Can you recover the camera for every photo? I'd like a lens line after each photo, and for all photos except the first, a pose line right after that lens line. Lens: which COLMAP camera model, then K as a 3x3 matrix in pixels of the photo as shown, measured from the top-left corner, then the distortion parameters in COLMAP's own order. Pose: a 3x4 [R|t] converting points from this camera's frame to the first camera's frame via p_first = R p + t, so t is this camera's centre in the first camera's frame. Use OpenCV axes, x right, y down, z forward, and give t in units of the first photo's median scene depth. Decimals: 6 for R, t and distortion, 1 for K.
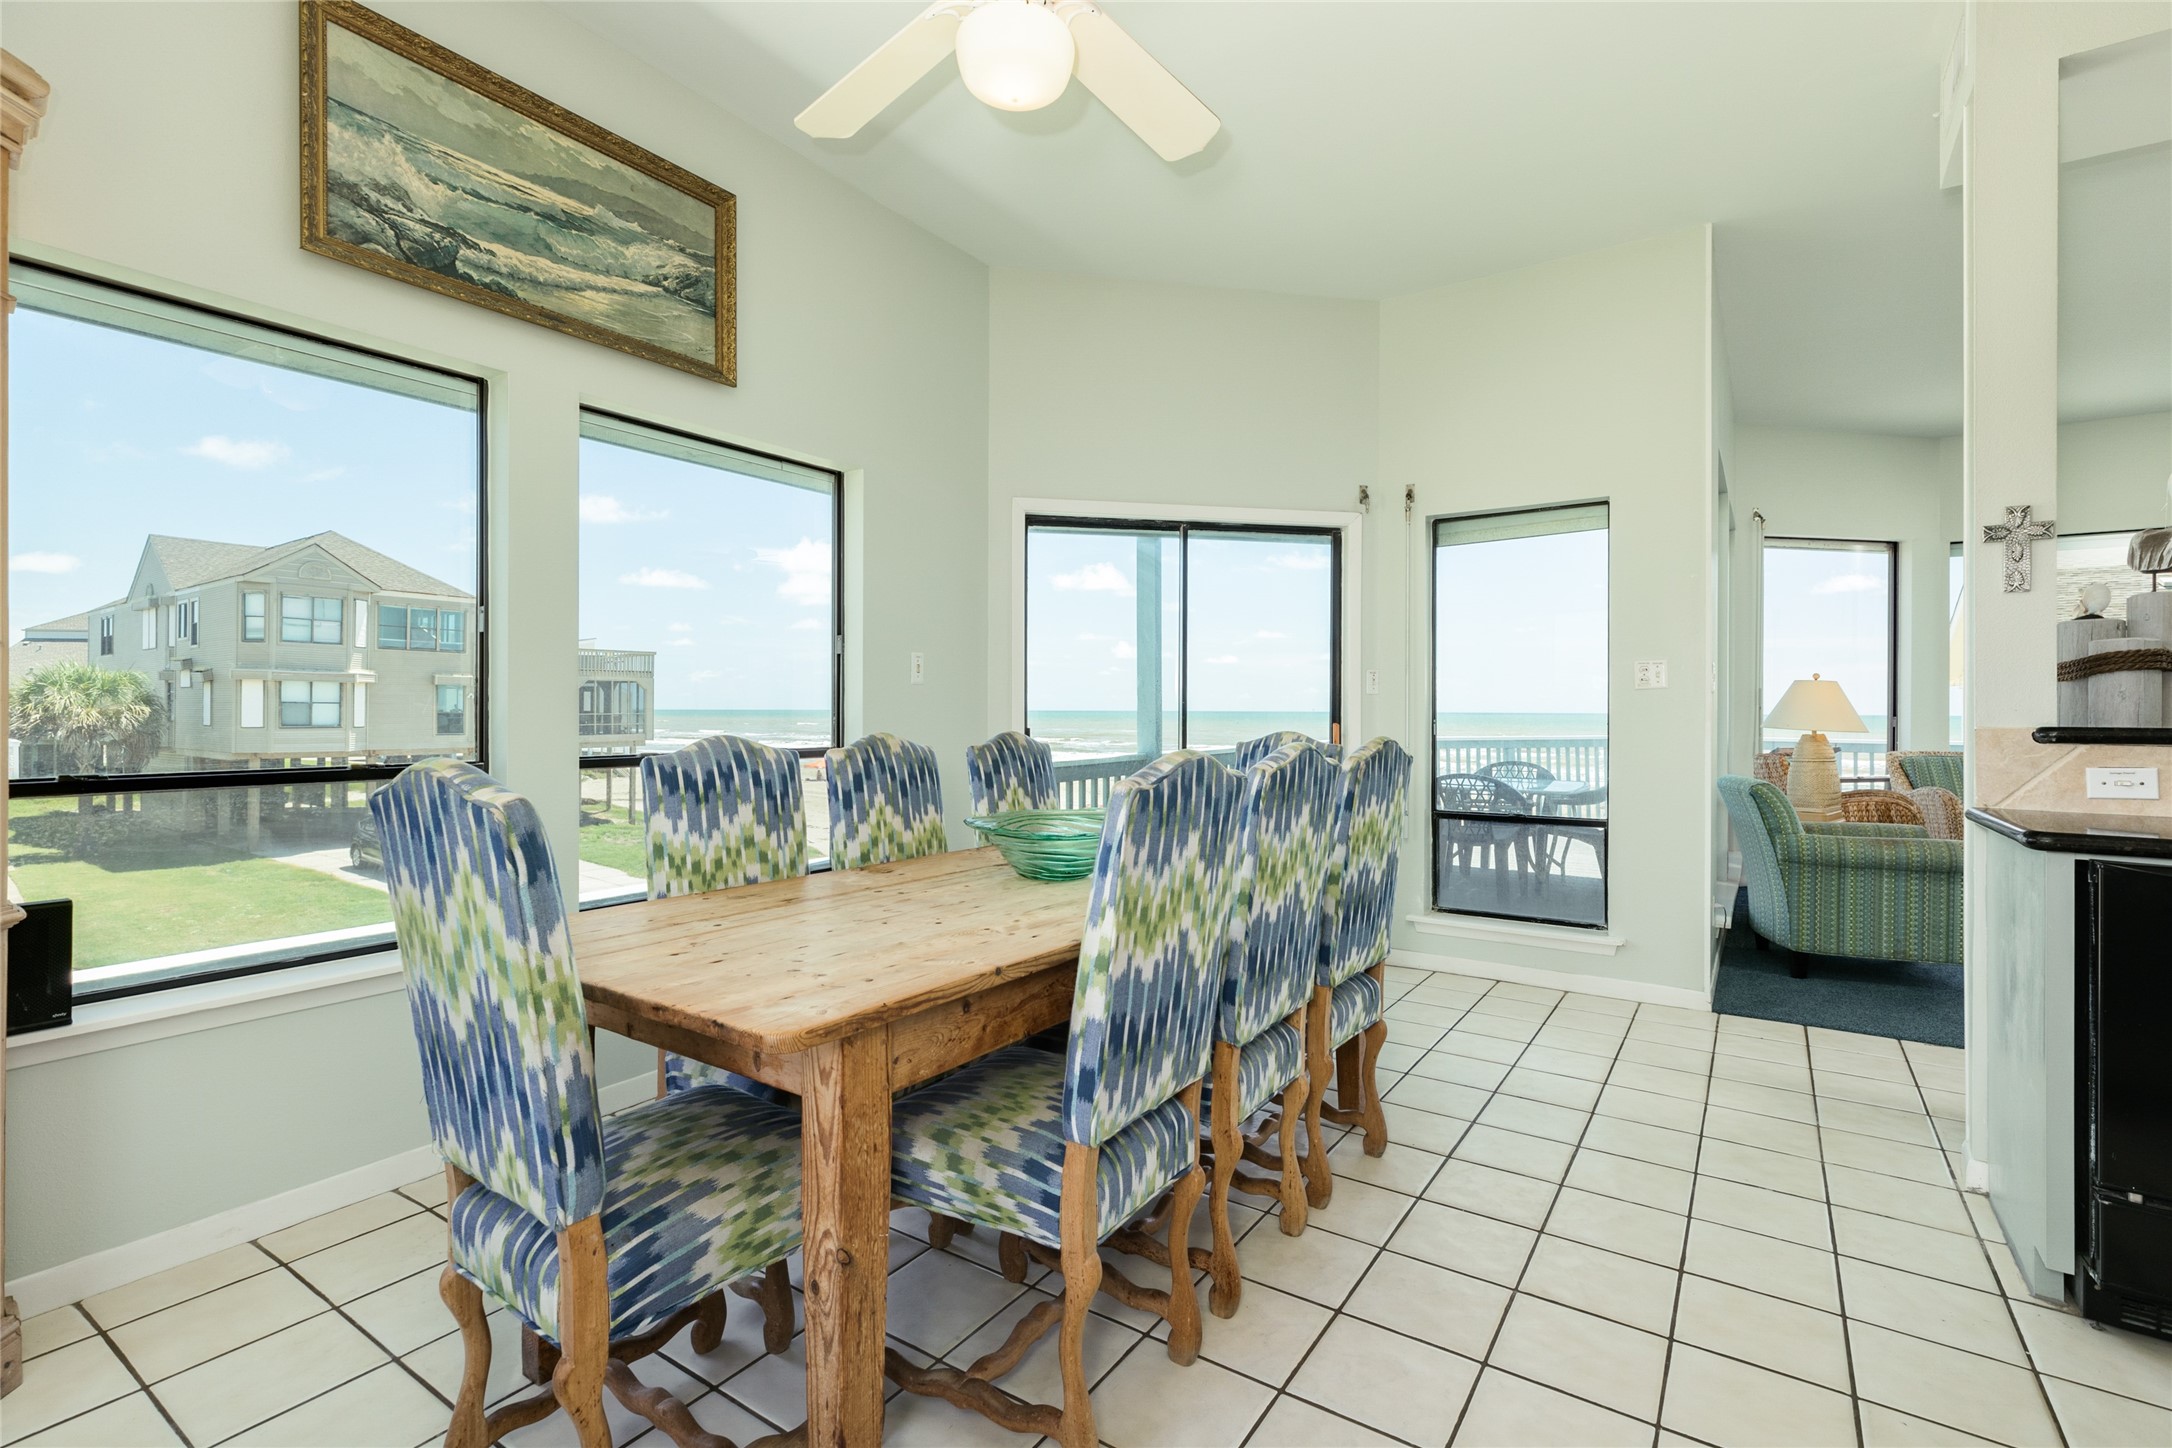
lens RADIAL K [[984.3, 0, 1097.6], [0, 984.3, 714.3], [0, 0, 1]] dist [0.003183, 0.000855]
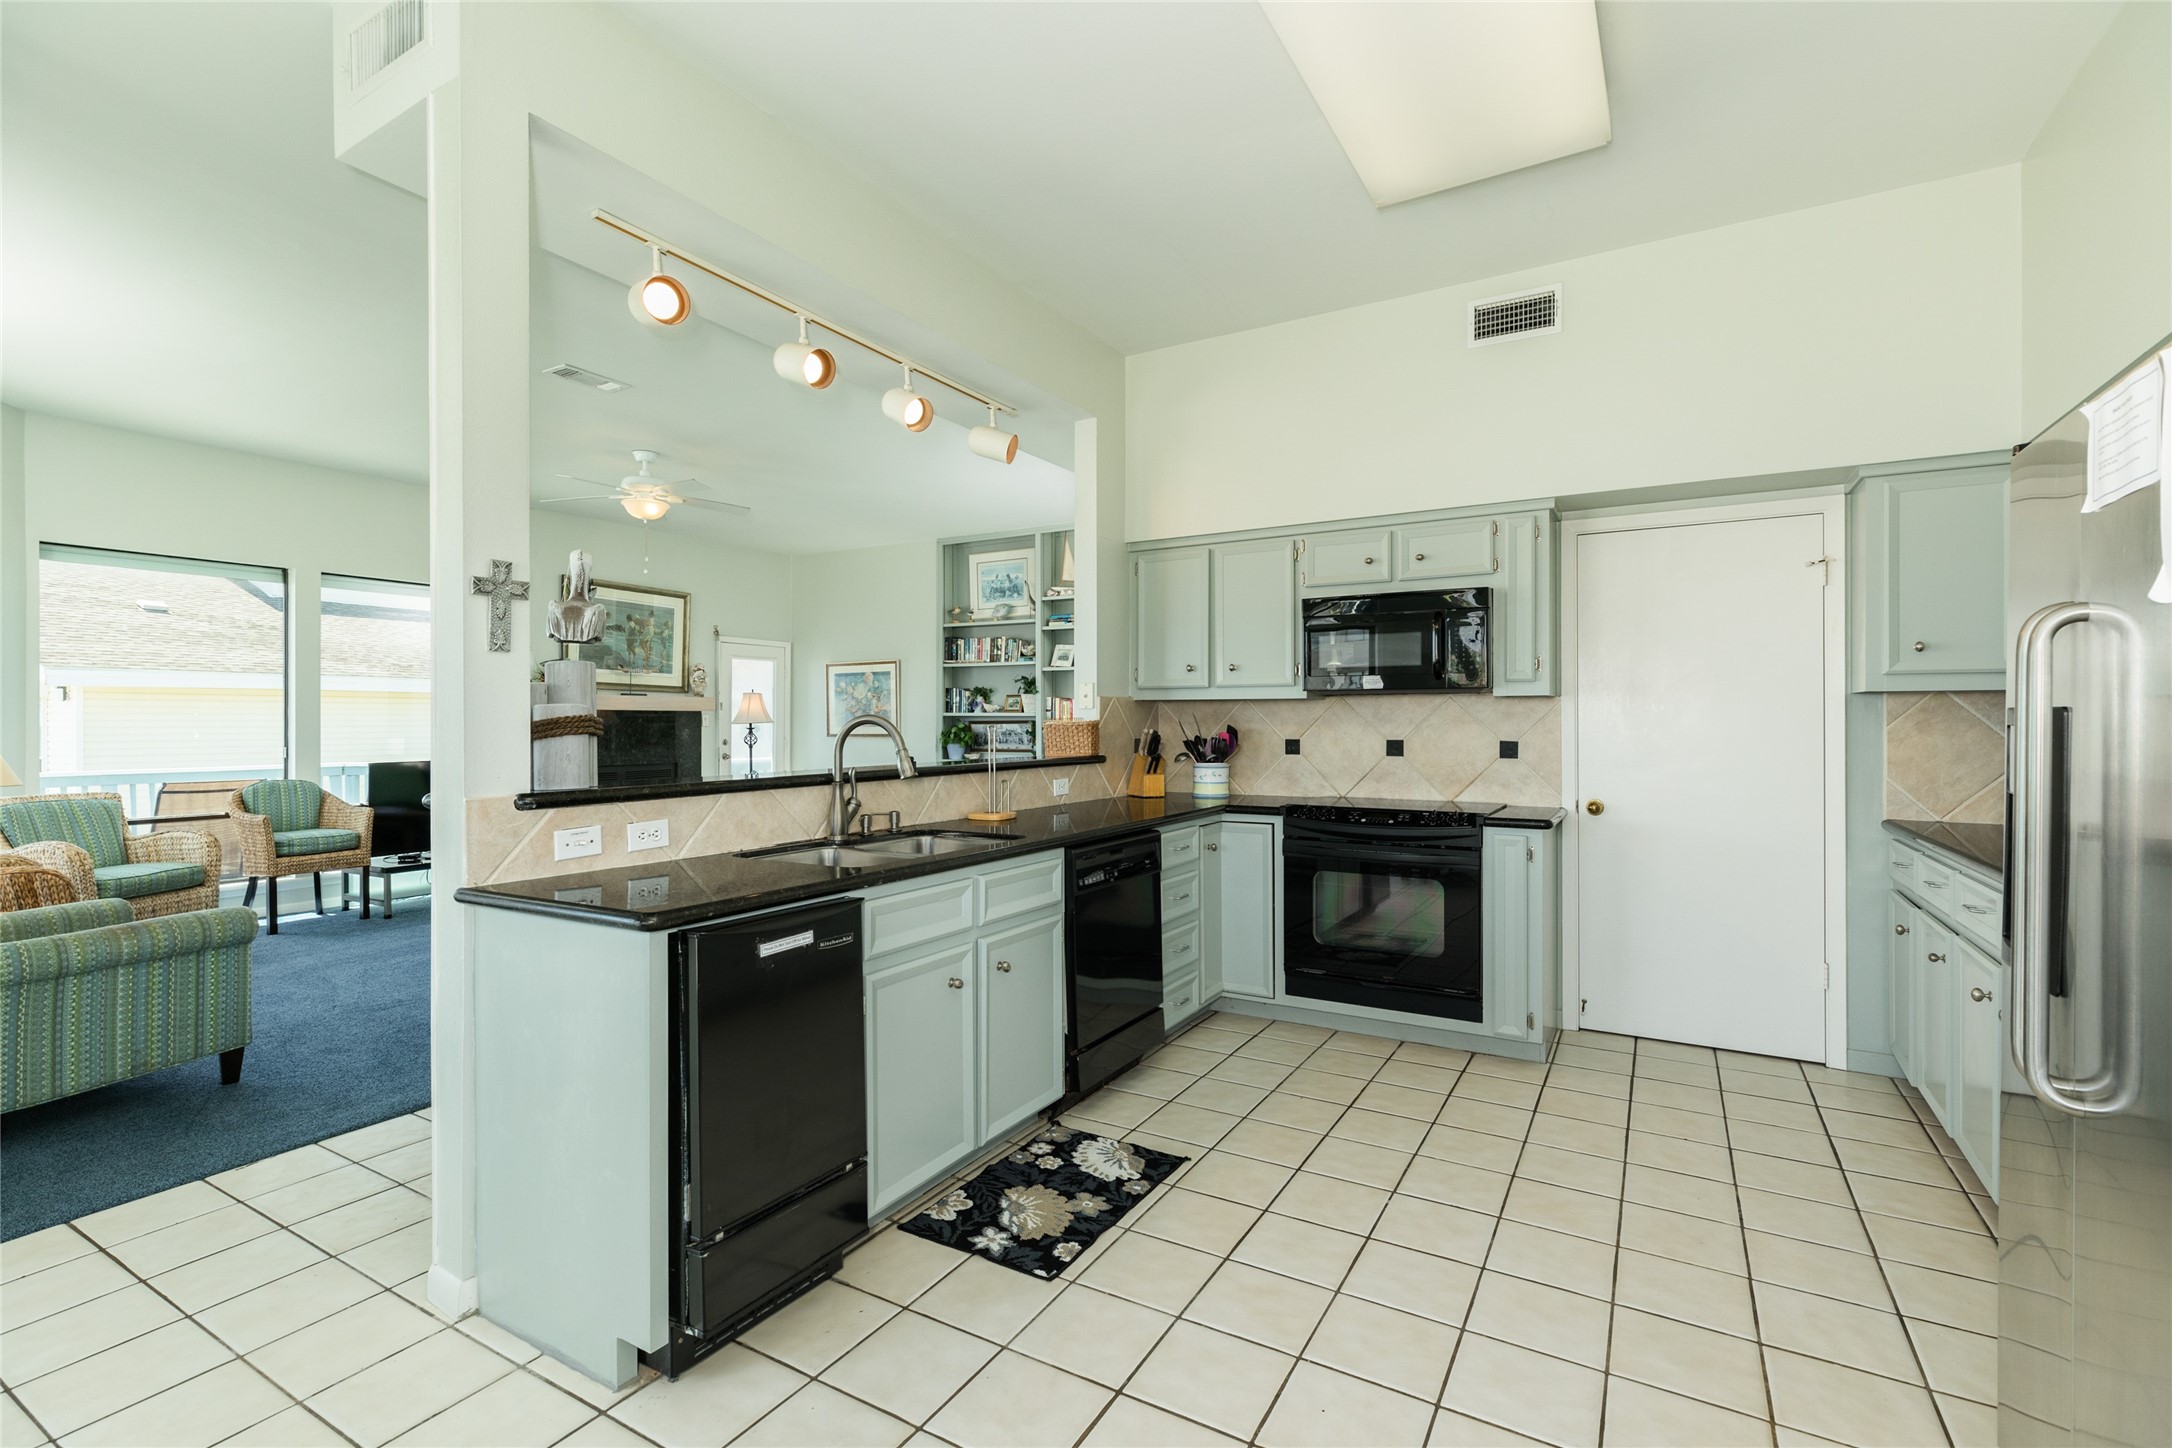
lens RADIAL K [[976.1, 0, 1092.9], [0, 976.1, 719.9], [0, 0, 1]] dist [0.003973, 0.000406]
pose [[-0.064615, -0.003445, 0.997904, -0.029777], [0.005174, 0.999979, 0.003788, -0.051411], [-0.997897, 0.005408, -0.064596, 0.427860]]
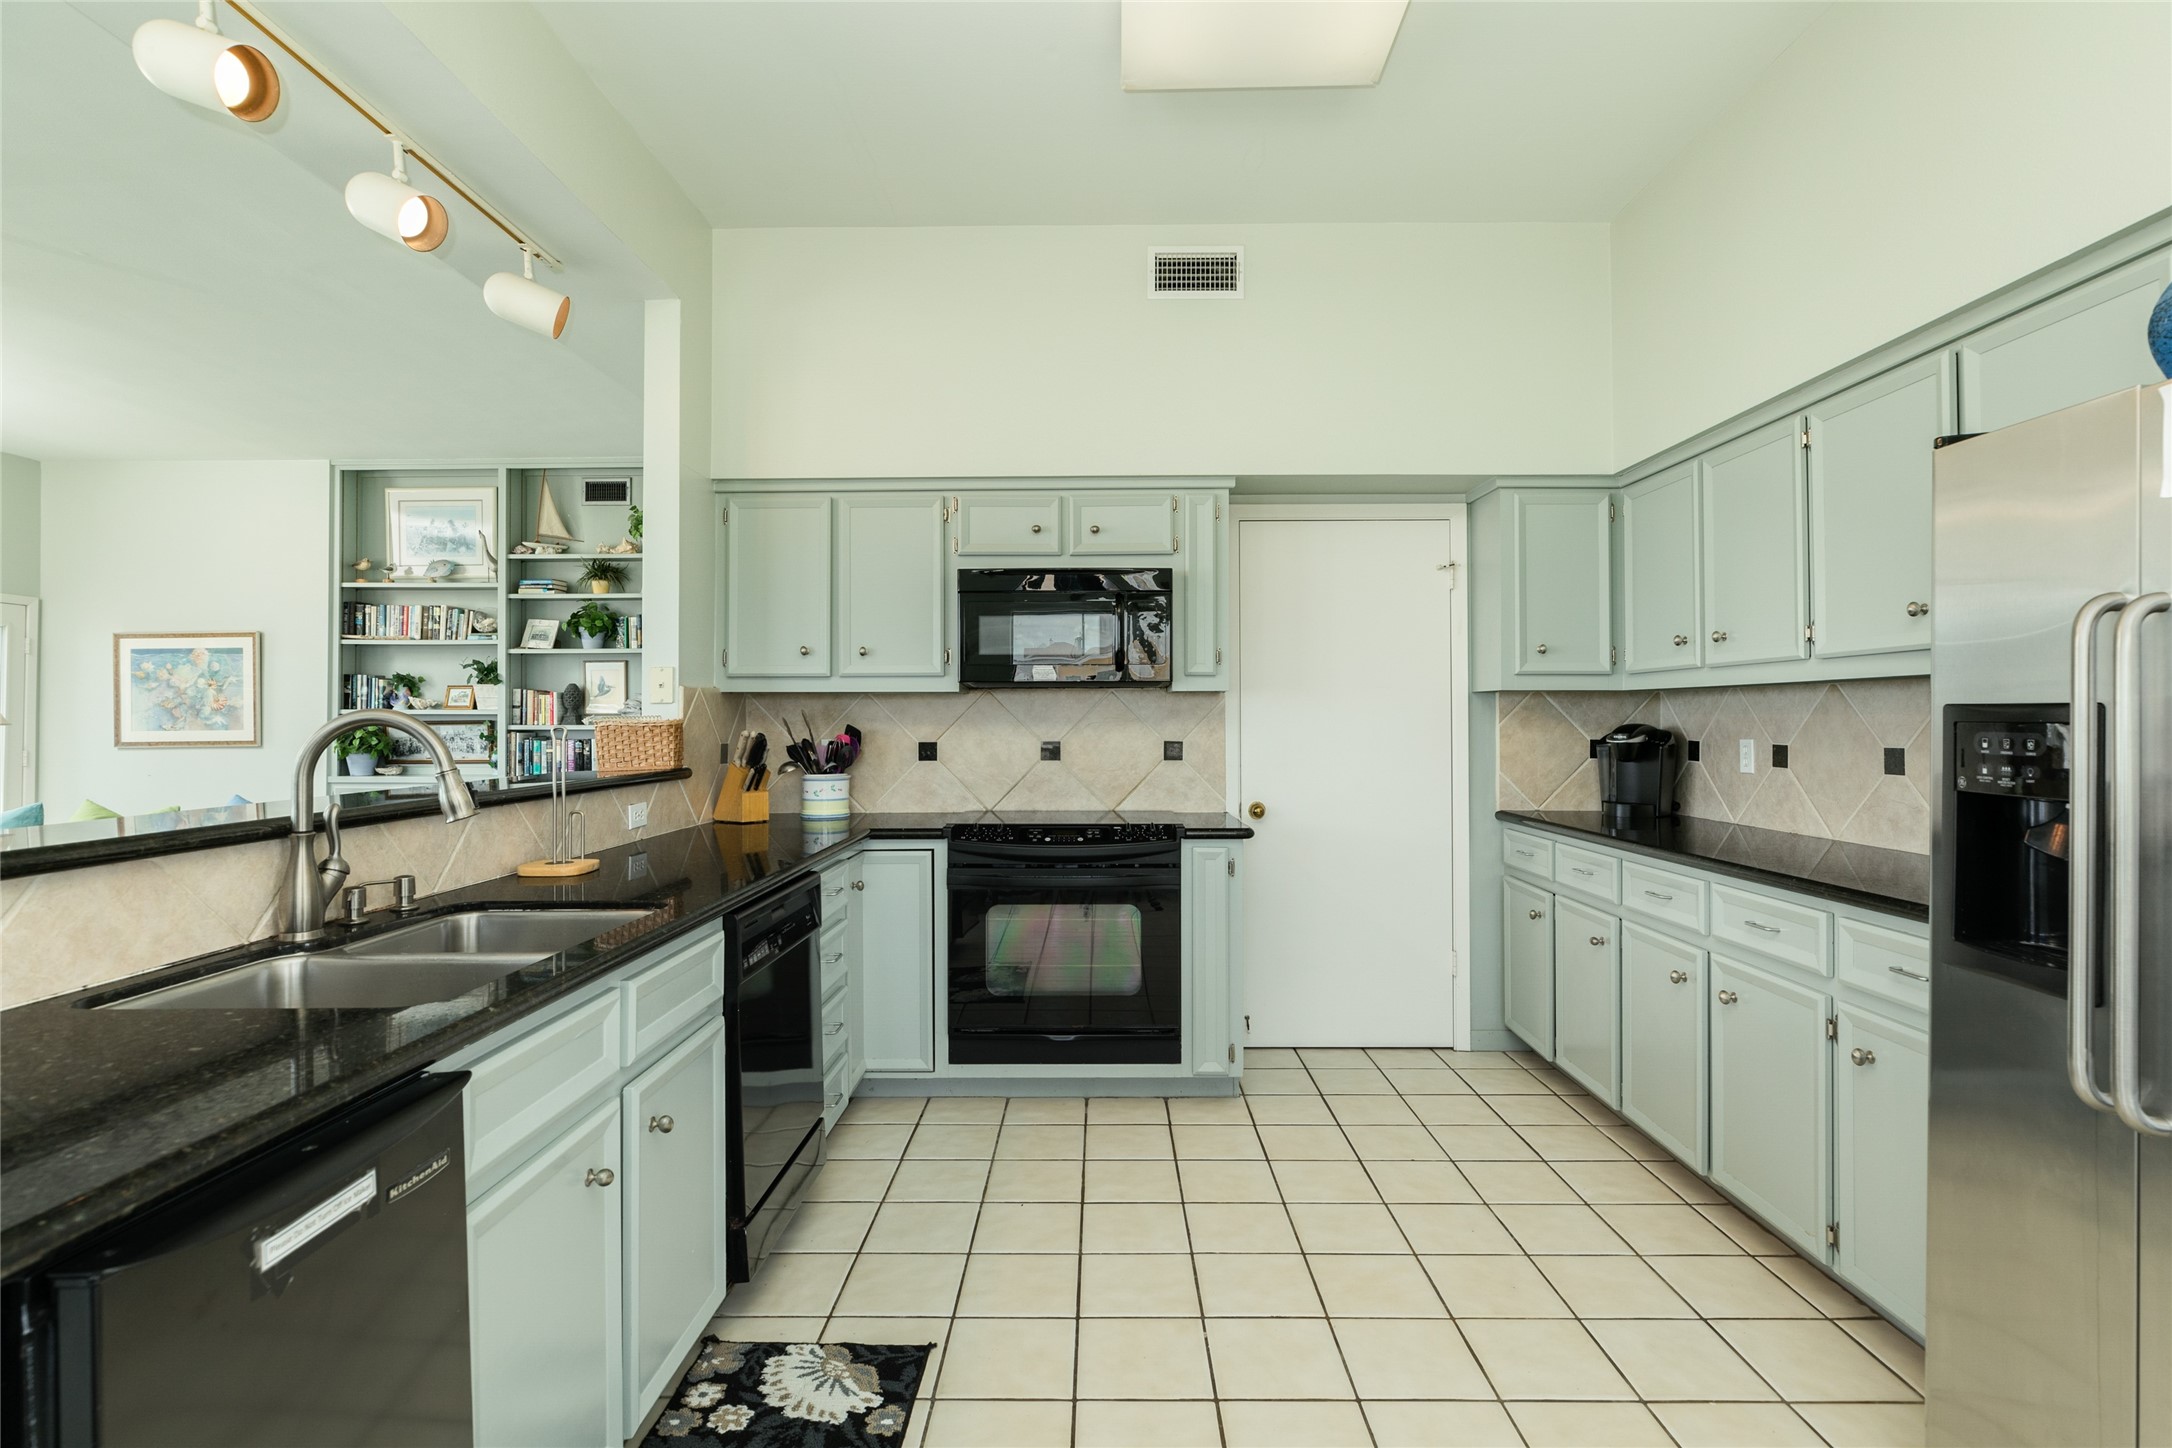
lens RADIAL K [[1038.1, 0, 1090.1], [0, 1038.1, 706.9], [0, 0, 1]] dist [-0.002856, -0.000256]
pose [[-0.549234, 0.007208, 0.835637, 0.288407], [0.004425, 0.999974, -0.005718, -0.050087], [-0.835657, 0.000557, -0.549252, 0.588740]]
